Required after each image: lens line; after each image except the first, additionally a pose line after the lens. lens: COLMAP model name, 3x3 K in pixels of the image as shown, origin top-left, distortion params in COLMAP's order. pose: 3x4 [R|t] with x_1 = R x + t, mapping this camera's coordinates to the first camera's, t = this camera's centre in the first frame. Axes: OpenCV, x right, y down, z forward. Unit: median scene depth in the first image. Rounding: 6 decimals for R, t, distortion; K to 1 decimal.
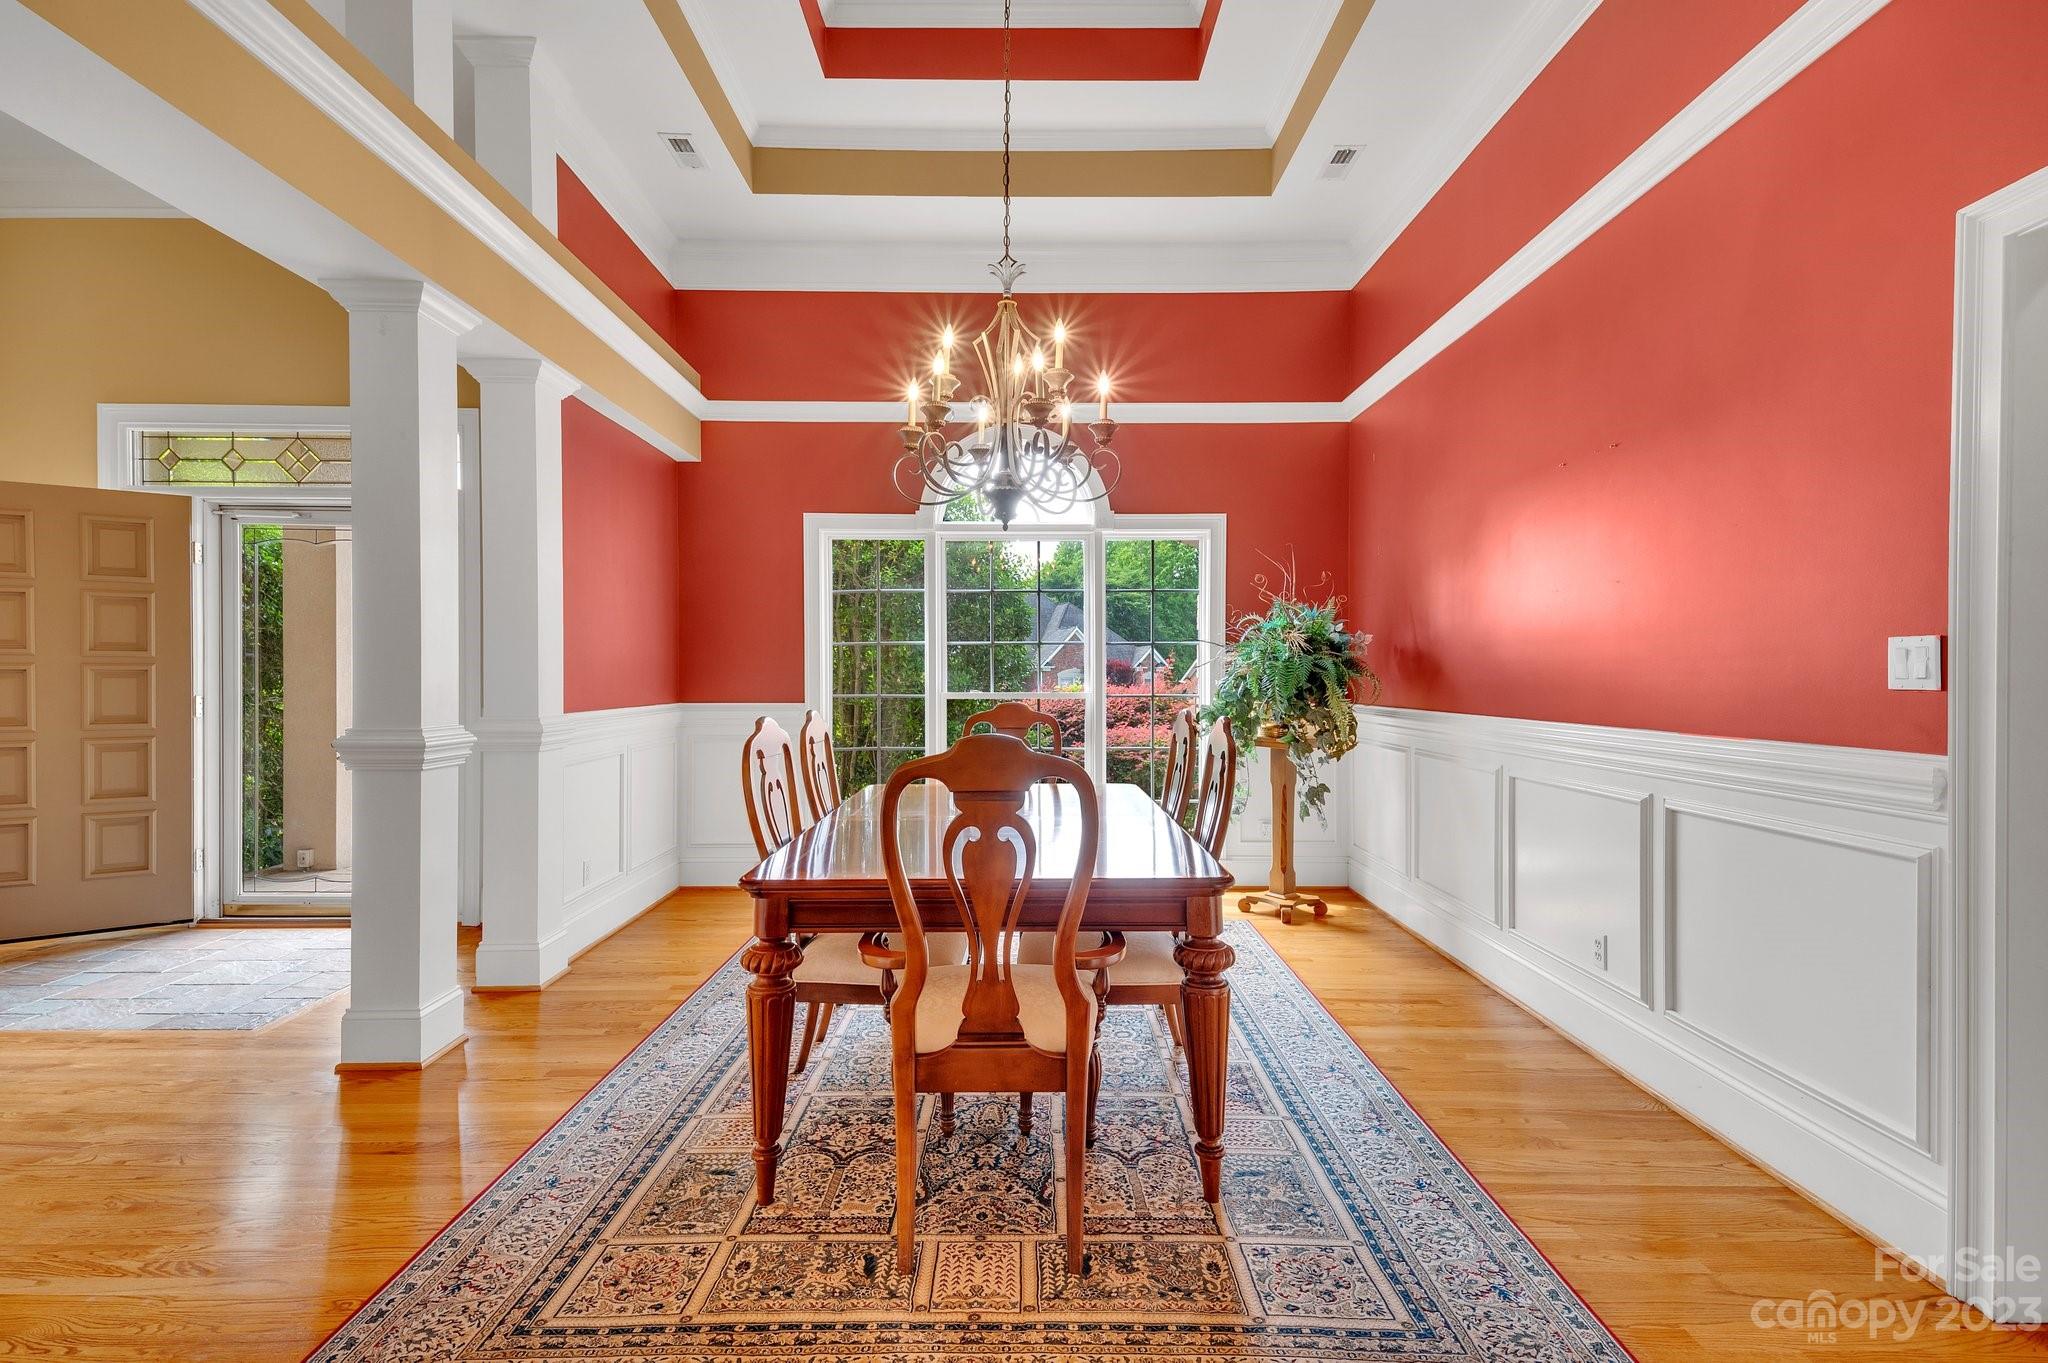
lens RADIAL K [[965.1, 0, 1028.0], [0, 965.1, 680.2], [0, 0, 1]] dist [0.055562, -0.019733]
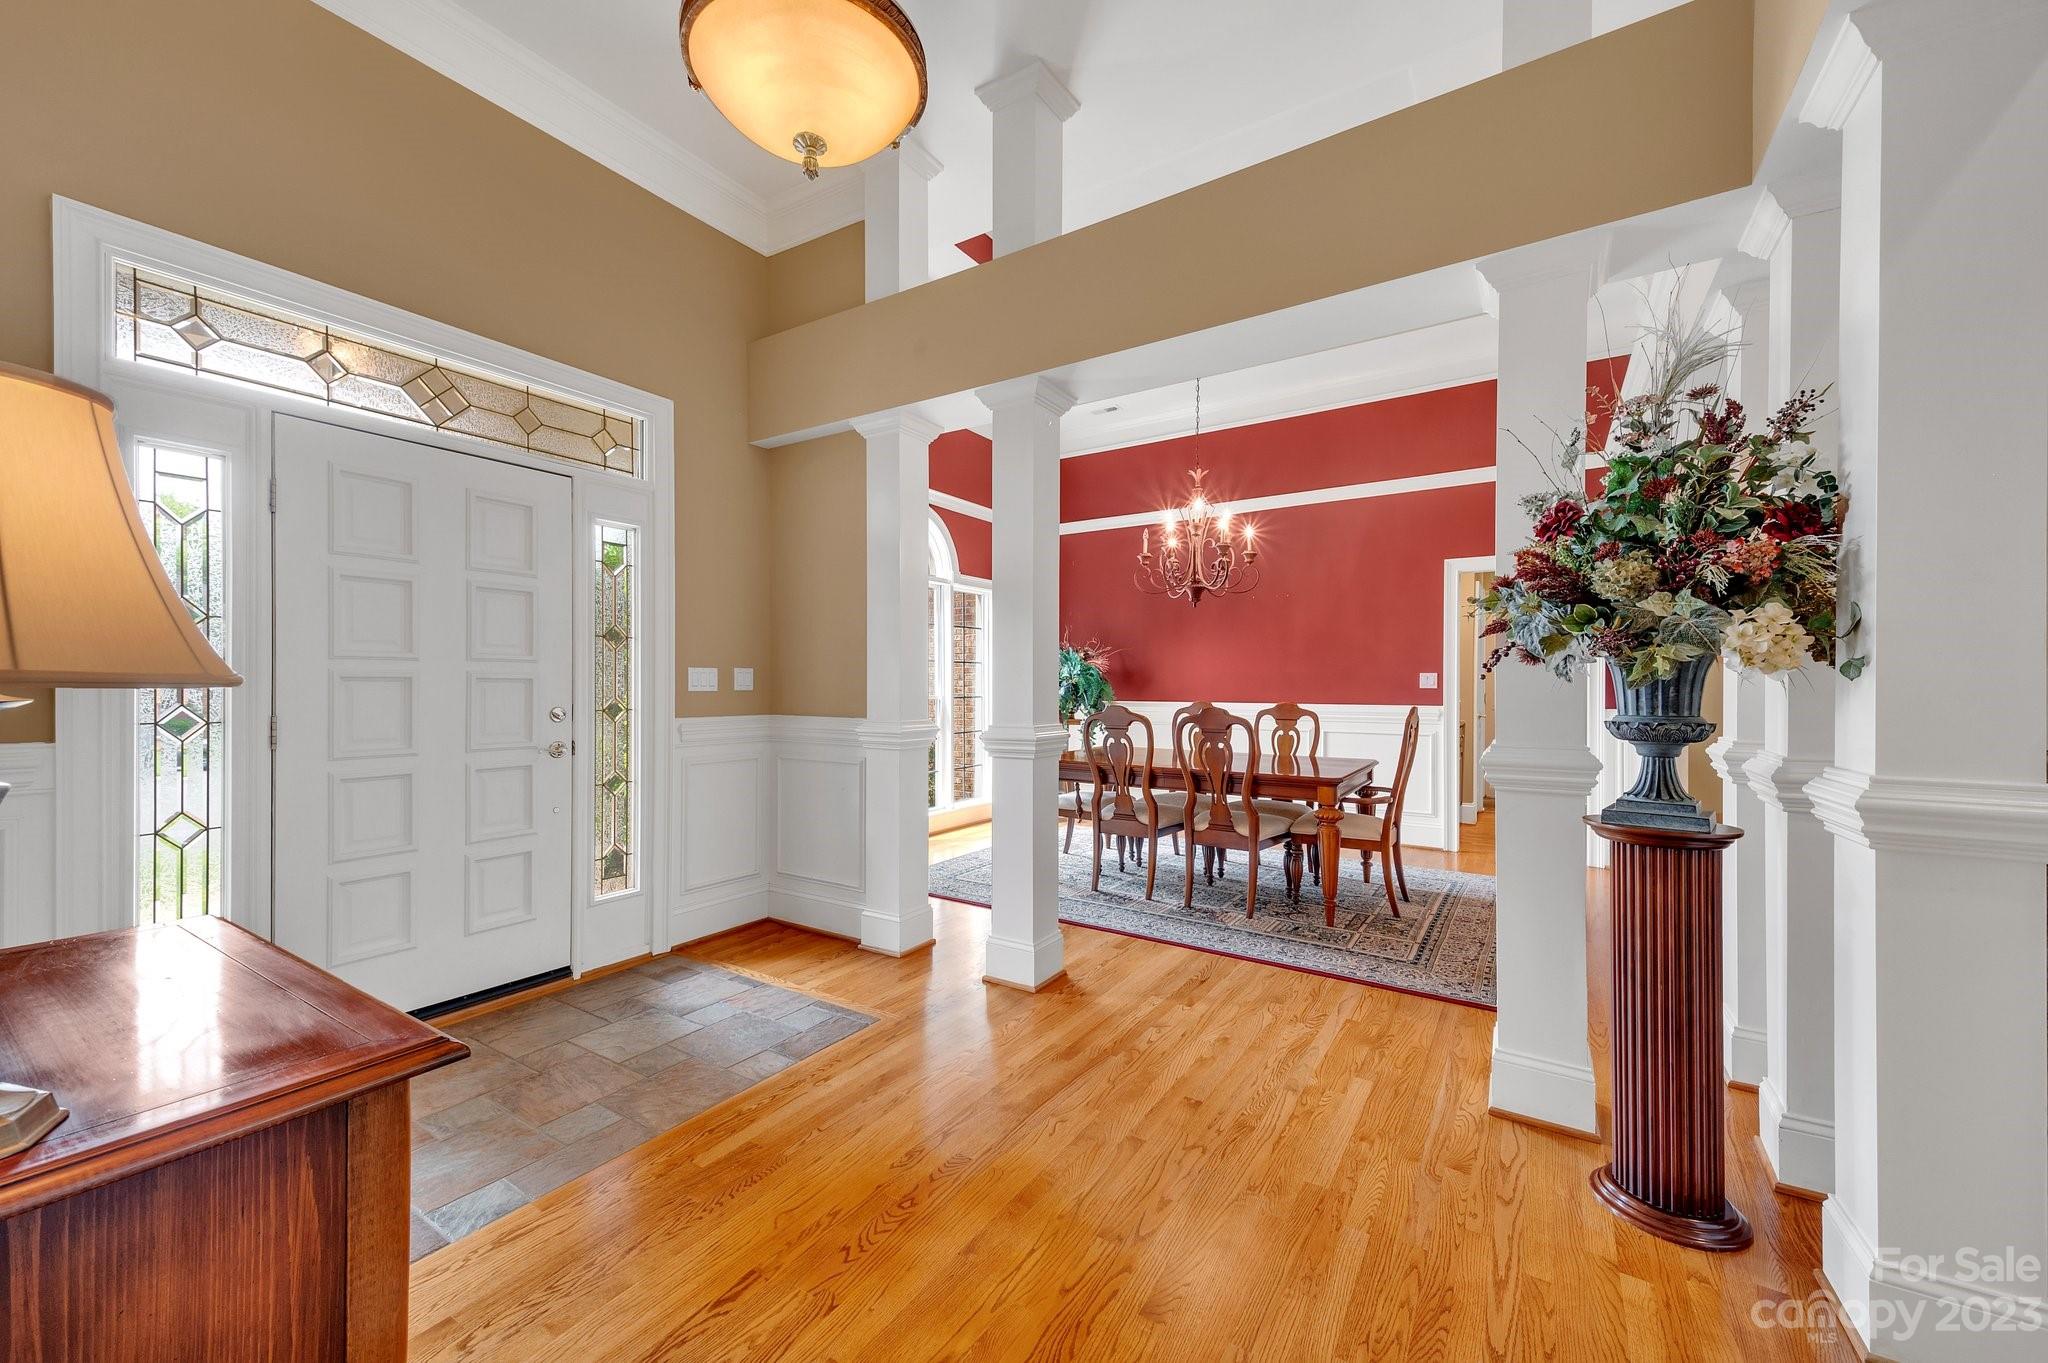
lens RADIAL K [[813.9, 0, 1018.5], [0, 813.9, 679.8], [0, 0, 1]] dist [0.032813, -0.000449]
pose [[0.540594, 0.006909, 0.841255, -2.051283], [0.001634, 0.999956, -0.009262, 0.002924], [-0.841282, 0.006381, 0.540559, 0.566083]]
